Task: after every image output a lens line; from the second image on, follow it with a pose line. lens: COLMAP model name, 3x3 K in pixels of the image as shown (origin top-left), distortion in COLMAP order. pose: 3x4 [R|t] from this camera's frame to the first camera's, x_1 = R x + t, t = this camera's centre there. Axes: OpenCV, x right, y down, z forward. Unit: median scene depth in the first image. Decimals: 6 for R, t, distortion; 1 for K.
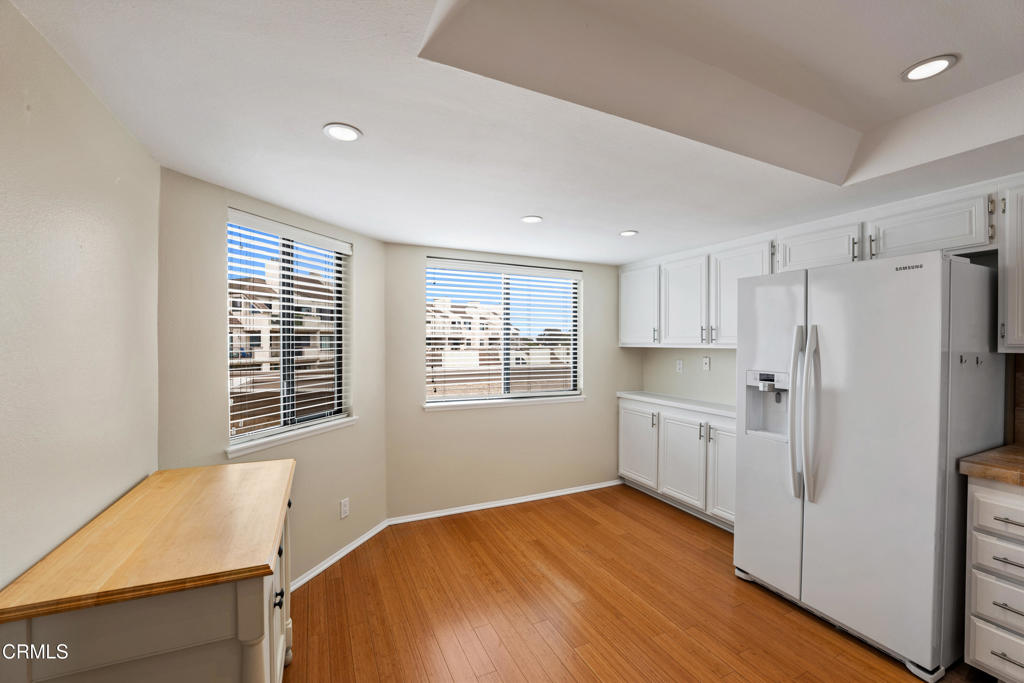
lens RADIAL K [[421.3, 0, 510.3], [0, 421.3, 346.3], [0, 0, 1]] dist [-0.026644, 0.004223]
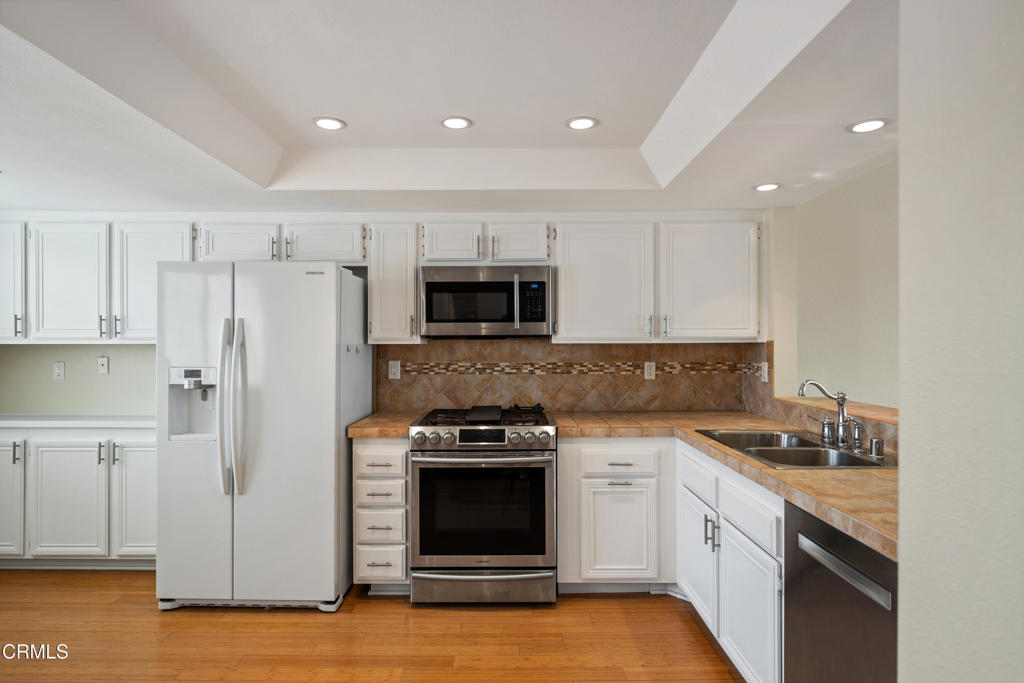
lens RADIAL K [[550.2, 0, 514.0], [0, 550.2, 343.9], [0, 0, 1]] dist [-0.005886, -0.004507]
pose [[0.430885, -0.001617, 0.902405, -0.172592], [0.007923, 0.999967, -0.001991, 0.017904], [-0.902372, 0.008007, 0.430883, -0.158721]]
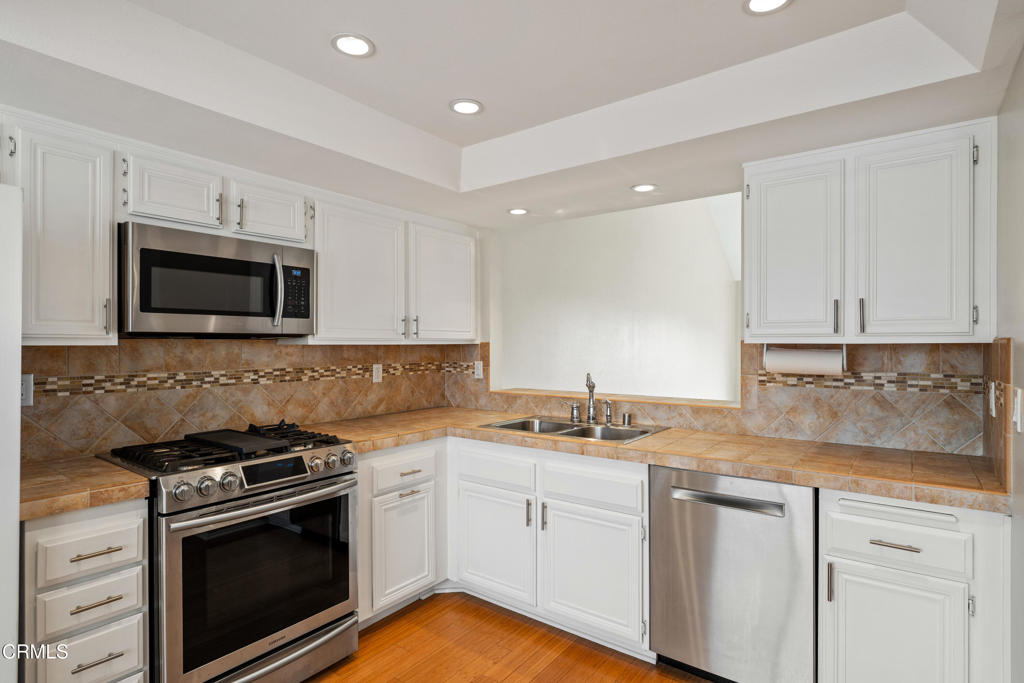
lens RADIAL K [[527.9, 0, 511.5], [0, 527.9, 345.2], [0, 0, 1]] dist [-0.011551, 0.000934]
pose [[-0.461419, 0.000463, 0.887182, -0.039526], [0.008867, 0.999952, 0.004090, 0.015124], [-0.887138, 0.009754, -0.461401, 0.493606]]
